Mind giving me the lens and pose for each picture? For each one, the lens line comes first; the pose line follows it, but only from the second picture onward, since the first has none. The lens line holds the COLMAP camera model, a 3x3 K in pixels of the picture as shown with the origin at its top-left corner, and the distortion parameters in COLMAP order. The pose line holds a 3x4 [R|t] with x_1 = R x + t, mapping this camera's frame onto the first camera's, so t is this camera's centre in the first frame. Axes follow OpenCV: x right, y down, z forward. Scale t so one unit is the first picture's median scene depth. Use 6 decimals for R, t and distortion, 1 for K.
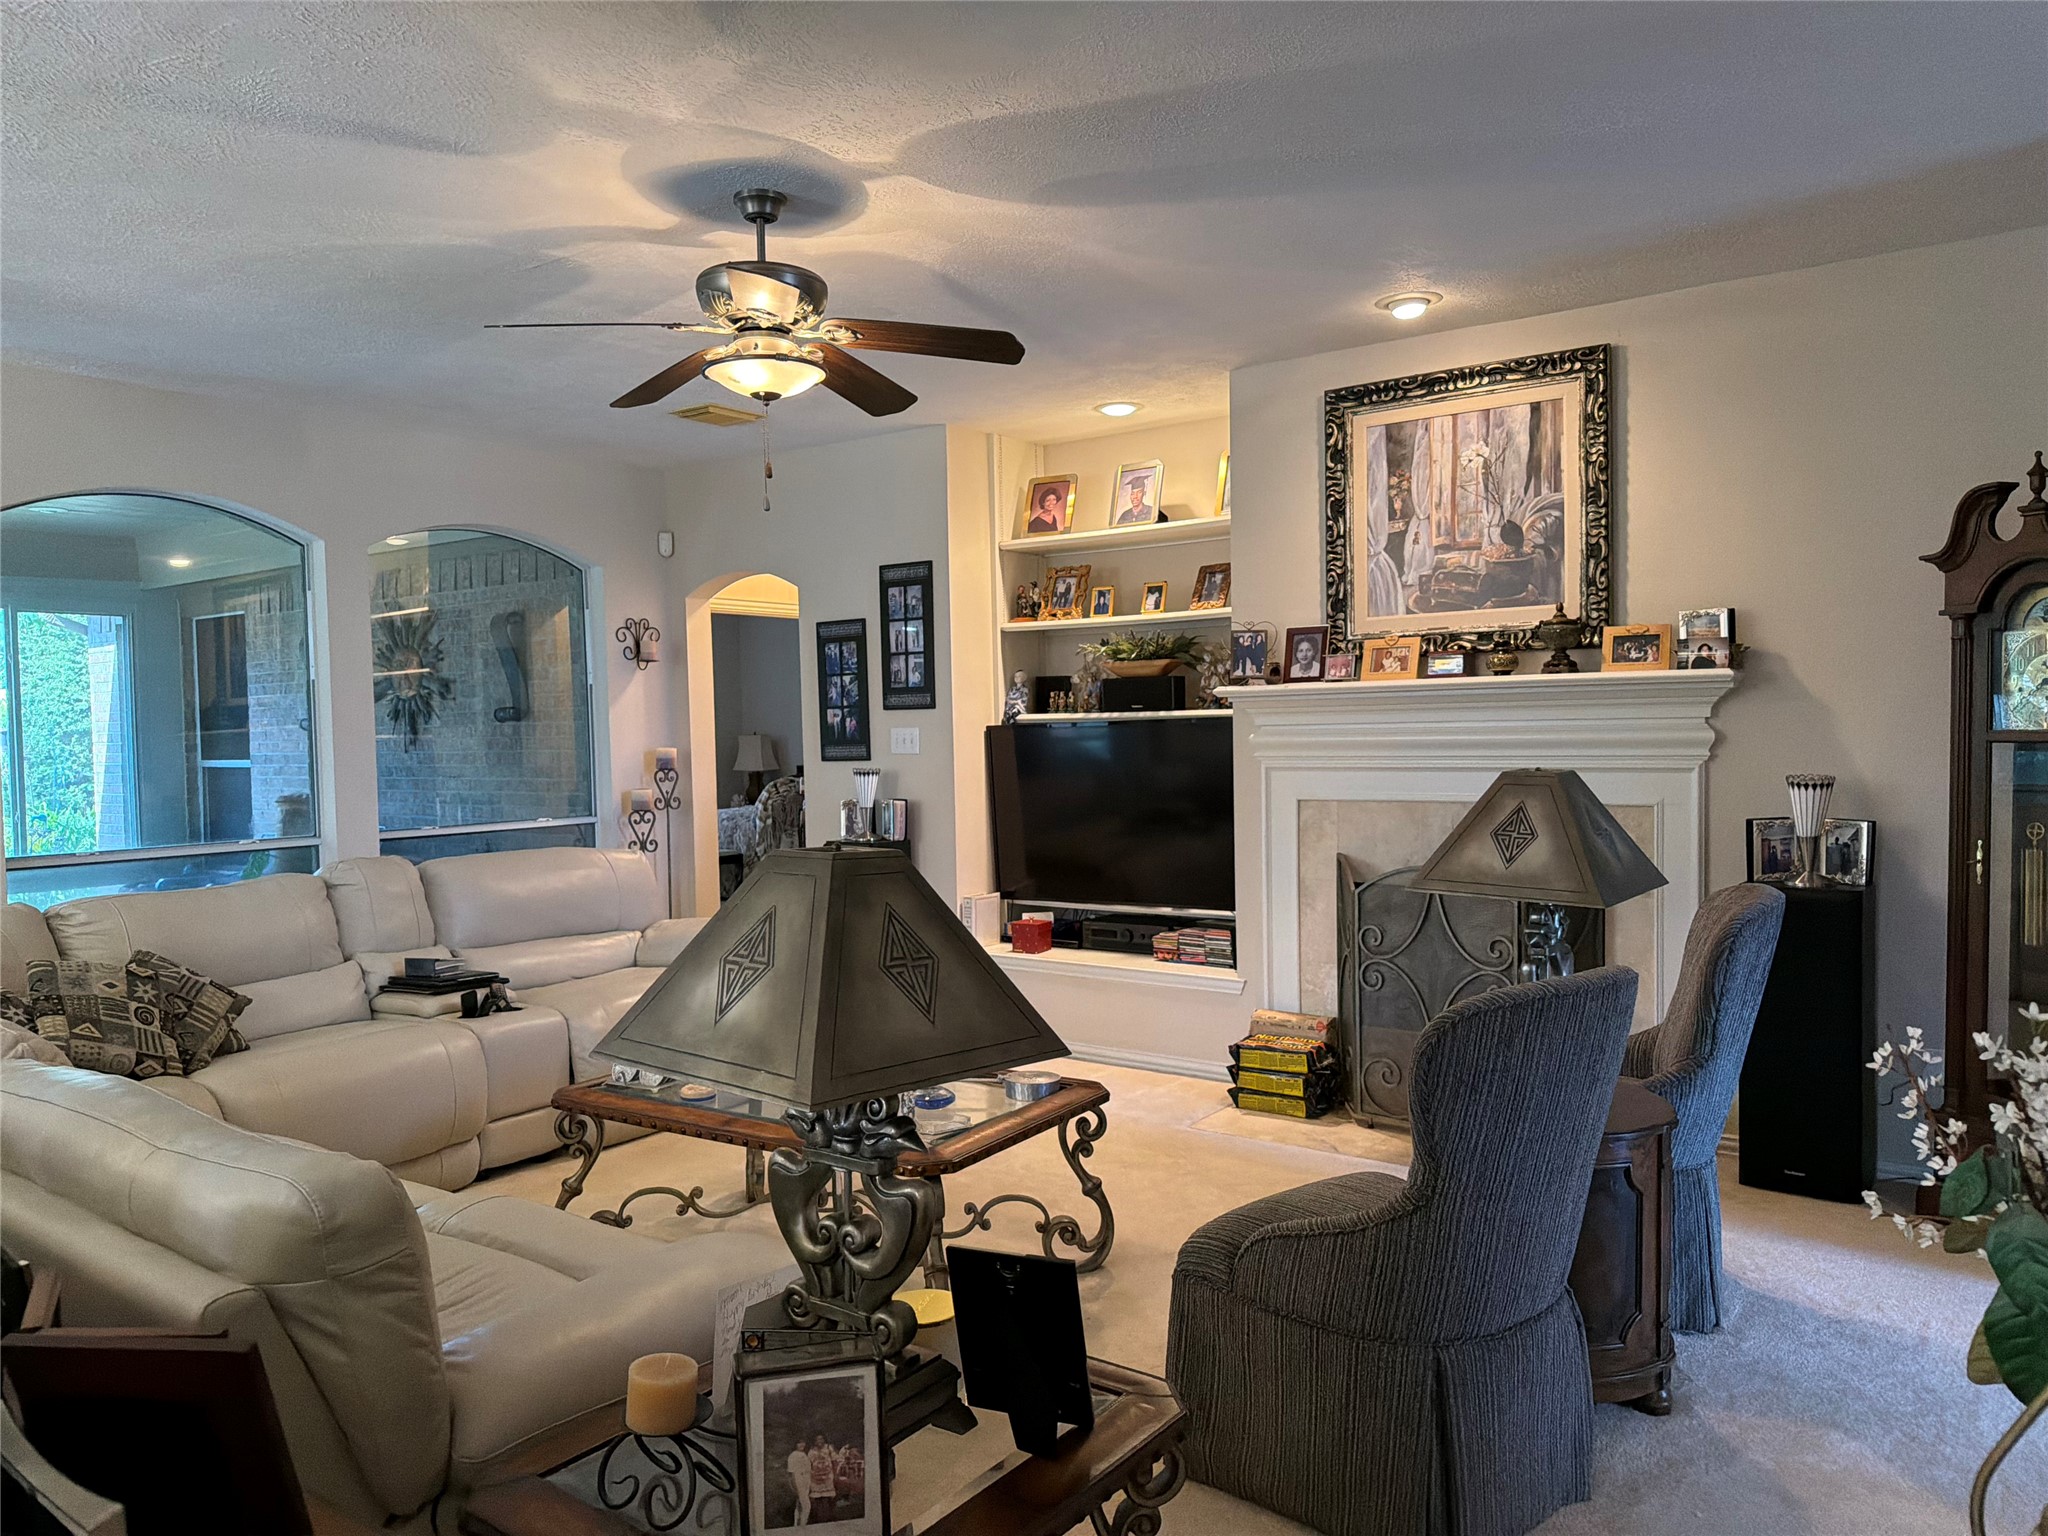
lens RADIAL K [[1429.1, 0, 1017.0], [0, 1429.1, 787.9], [0, 0, 1]] dist [0.060766, -0.087910]
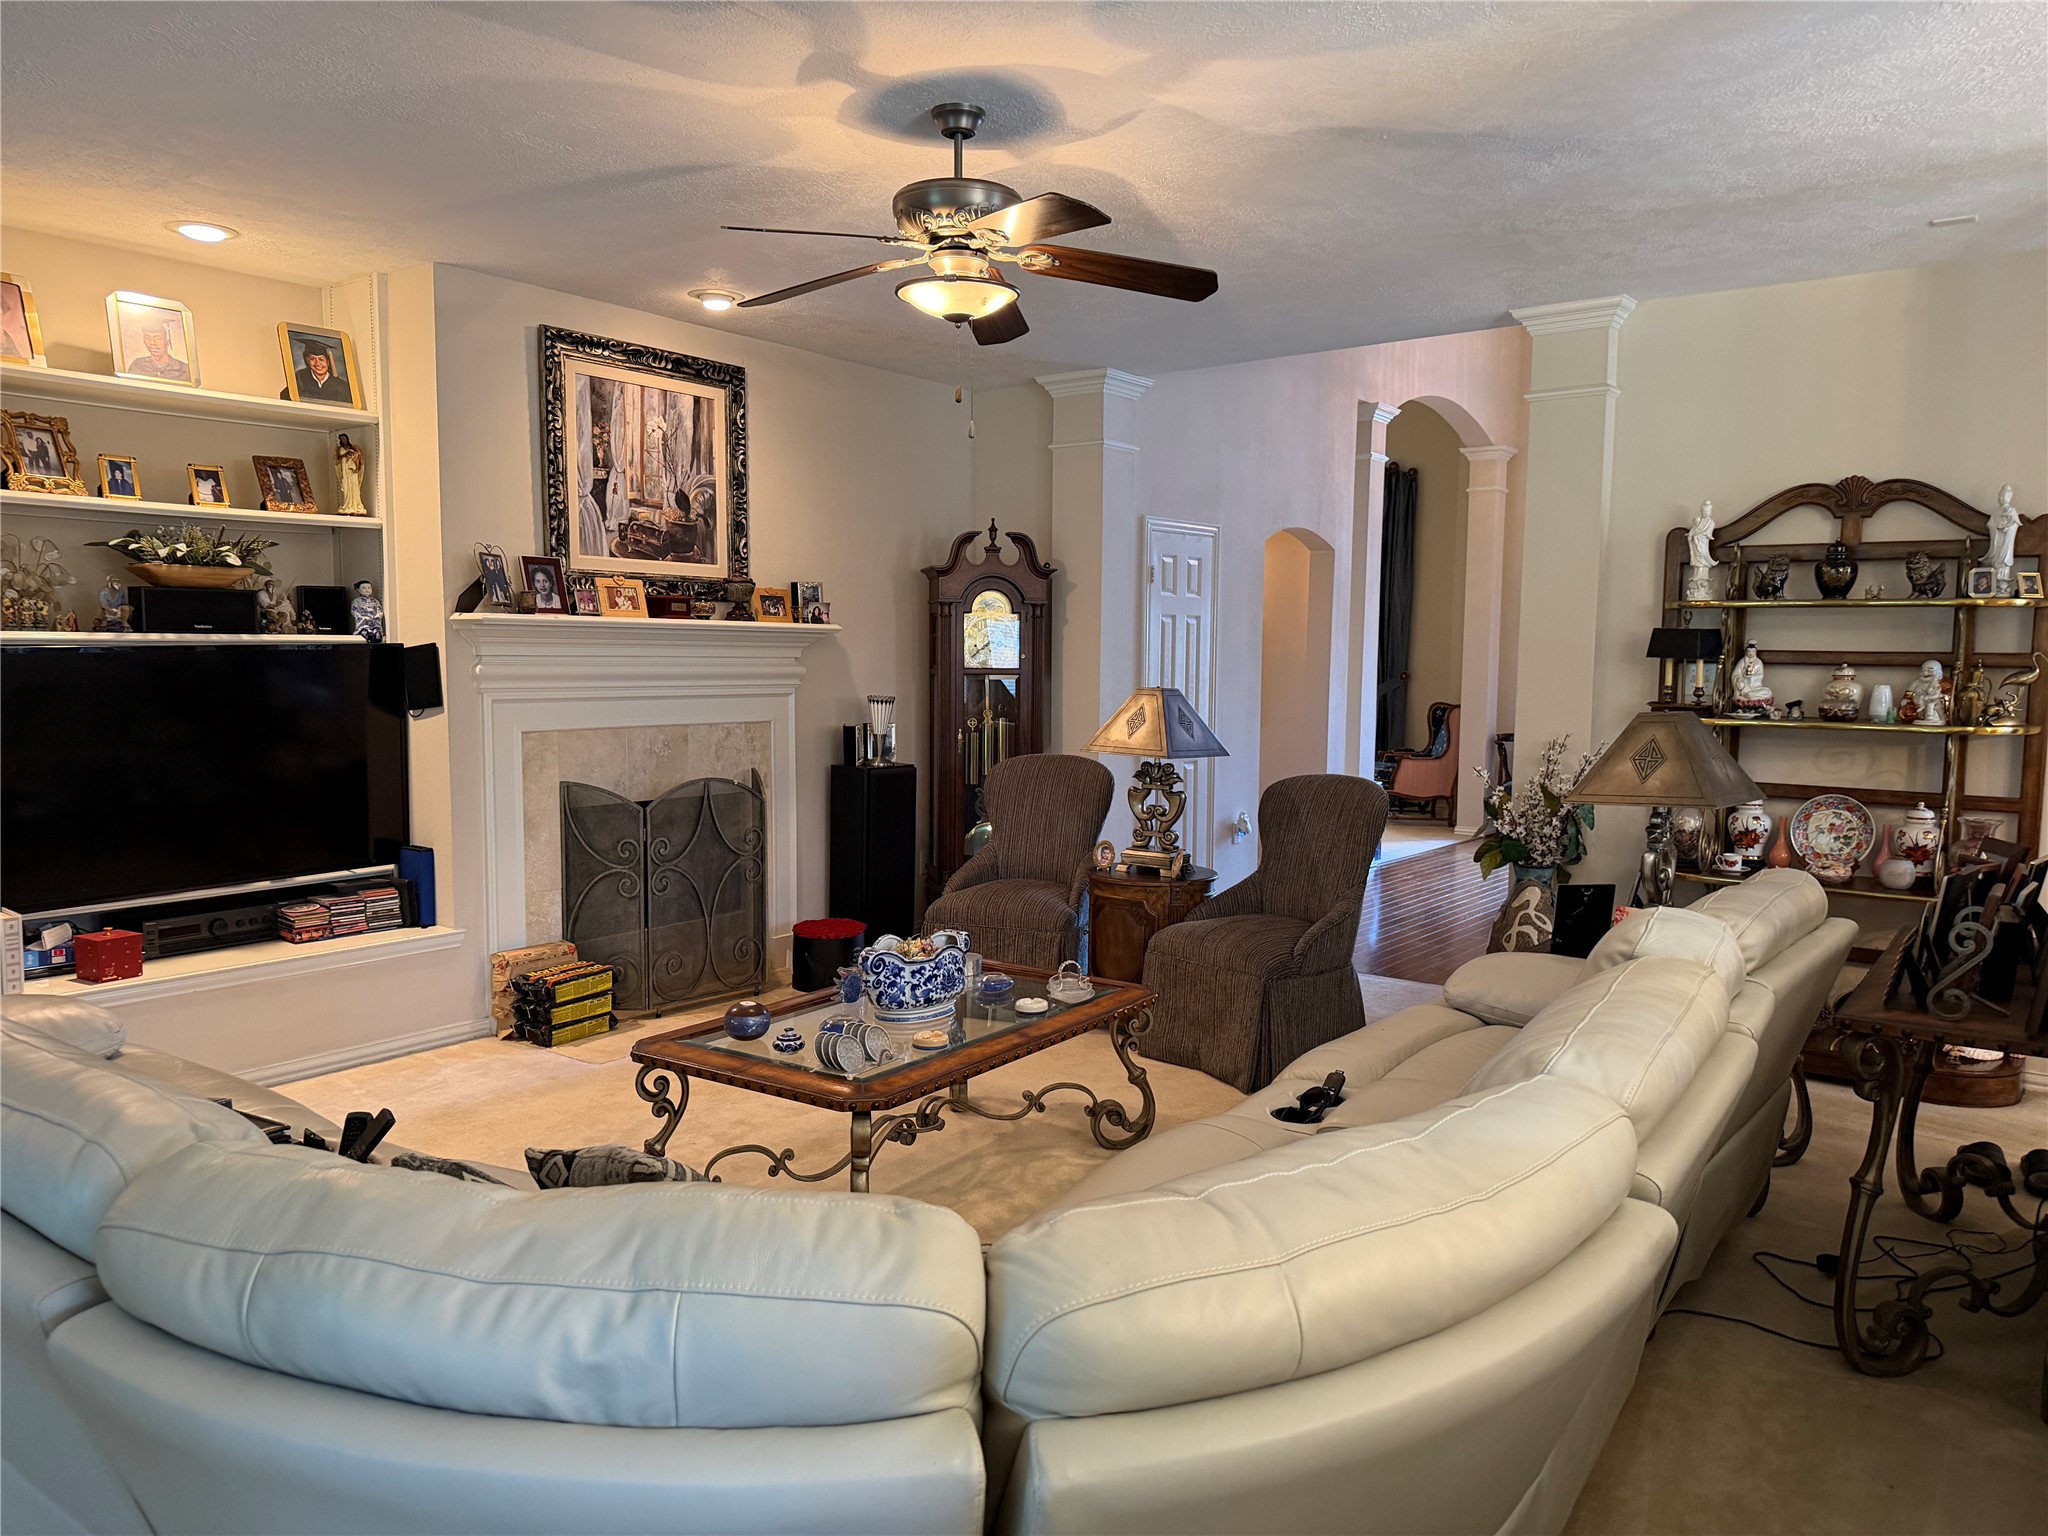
lens RADIAL K [[1429.1, 0, 1043.6], [0, 1429.1, 785.9], [0, 0, 1]] dist [0.060766, -0.087910]
pose [[0.003995, -0.073326, 0.997300, -0.840222], [0.036071, 0.996669, 0.073136, -0.015146], [-0.999341, 0.035681, 0.006627, 0.672537]]
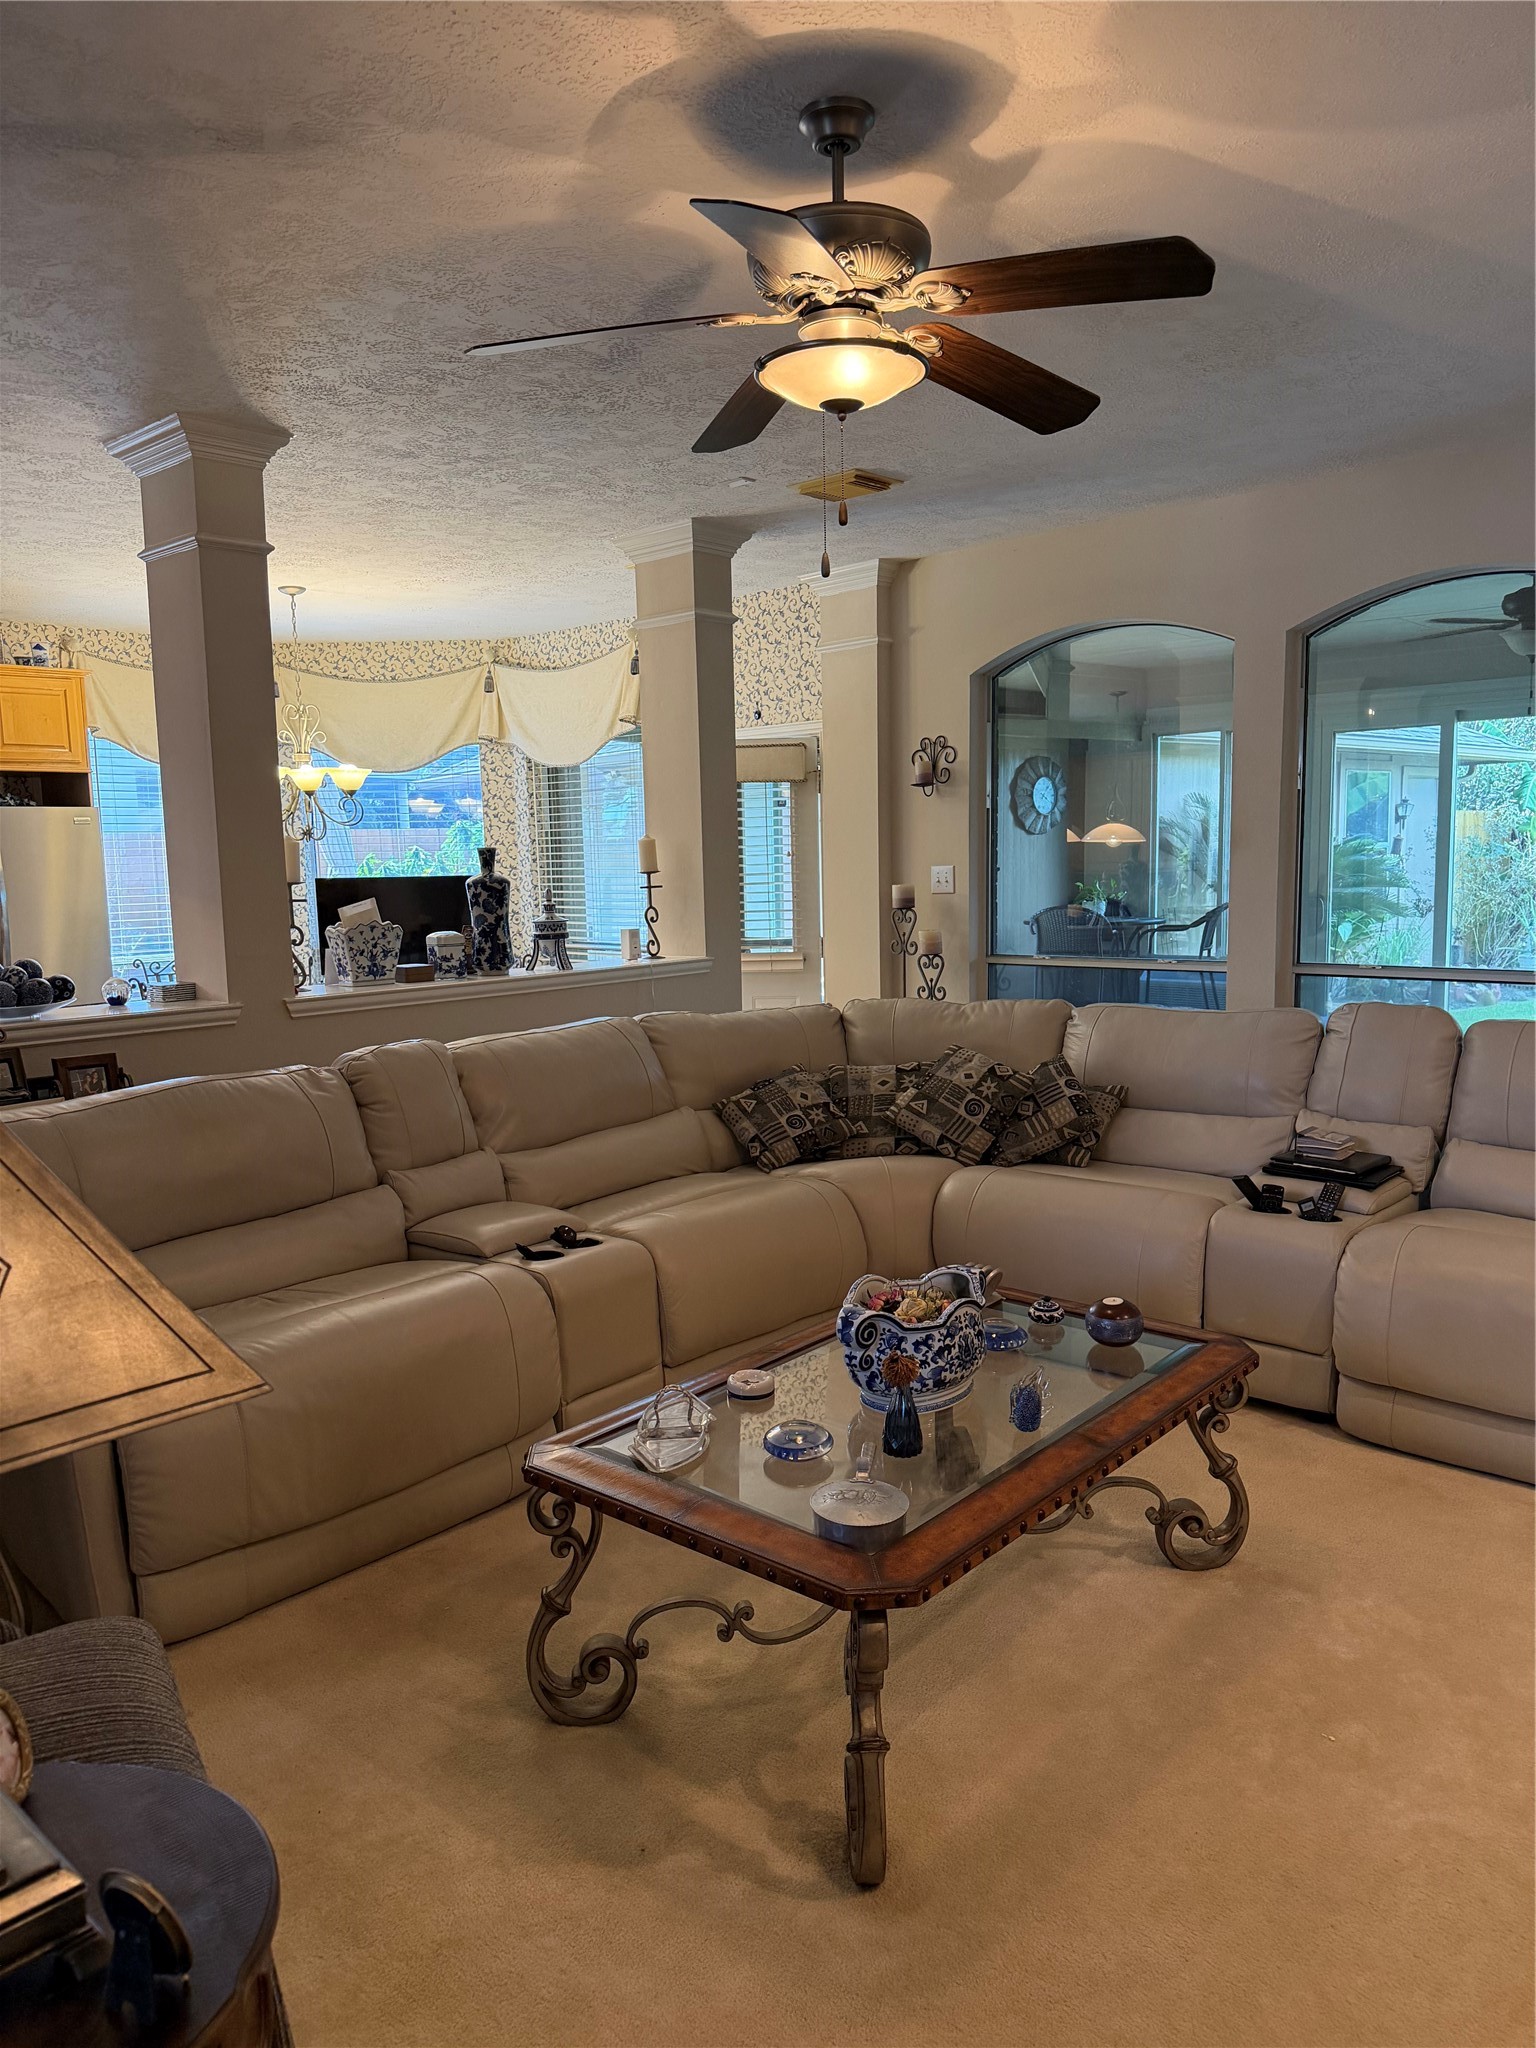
lens RADIAL K [[1429.1, 0, 774.4], [0, 1429.1, 1037.9], [0, 0, 1]] dist [0.060766, -0.087910]
pose [[-0.101649, 0.144502, -0.984270, 0.410801], [-0.018087, 0.988962, 0.147059, -0.048008], [0.994656, 0.032751, -0.097913, 0.743814]]
